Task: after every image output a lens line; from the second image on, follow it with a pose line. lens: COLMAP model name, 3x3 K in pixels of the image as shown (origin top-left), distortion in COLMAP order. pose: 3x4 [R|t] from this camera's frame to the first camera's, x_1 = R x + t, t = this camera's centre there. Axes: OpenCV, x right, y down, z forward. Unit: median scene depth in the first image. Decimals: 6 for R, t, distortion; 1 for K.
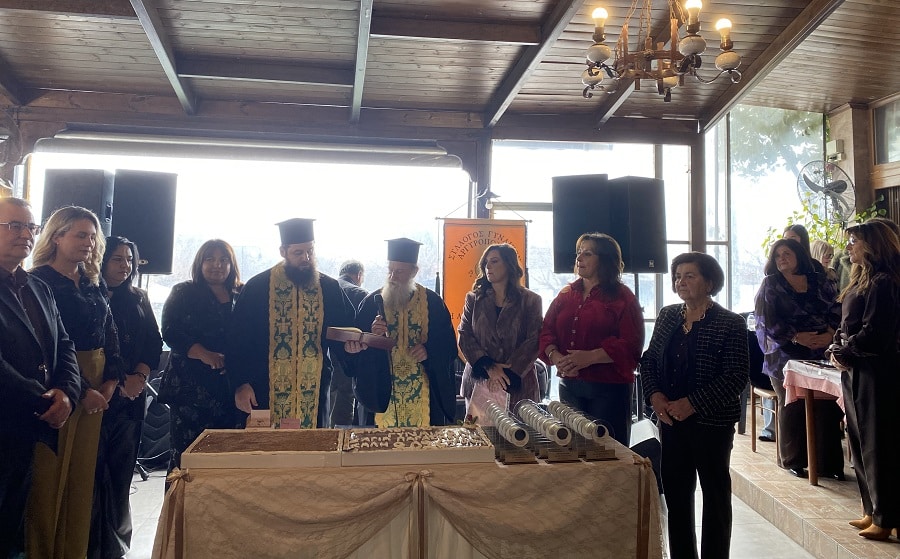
lens RADIAL K [[687.3, 0, 449.8], [0, 687.3, 213.4], [0, 0, 1]] dist [0.019723, -0.010758]
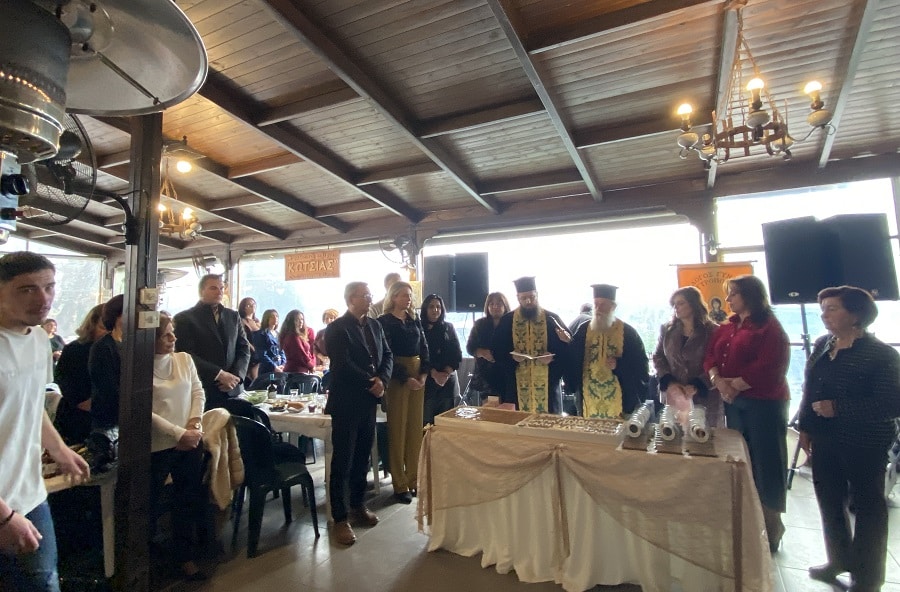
lens RADIAL K [[480.2, 0, 450.9], [0, 480.2, 249.1], [0, 0, 1]] dist [0.057095, -0.063562]
pose [[0.811363, -0.102946, -0.575407, 0.195241], [0.086471, 0.994678, -0.056028, -0.006848], [0.578112, -0.004297, 0.815946, -0.003673]]
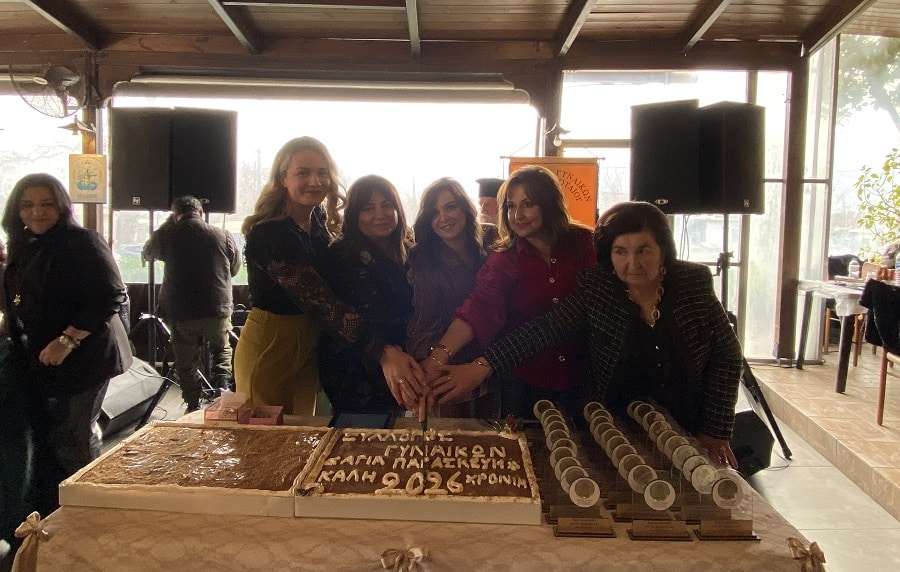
lens RADIAL K [[529.9, 0, 449.5], [0, 529.9, 231.5], [0, 0, 1]] dist [0.021375, -0.024376]
pose [[0.987541, 0.009027, -0.157103, 0.027959], [0.010035, 0.992708, 0.120124, 0.022925], [0.157041, -0.120204, 0.980249, 0.271794]]
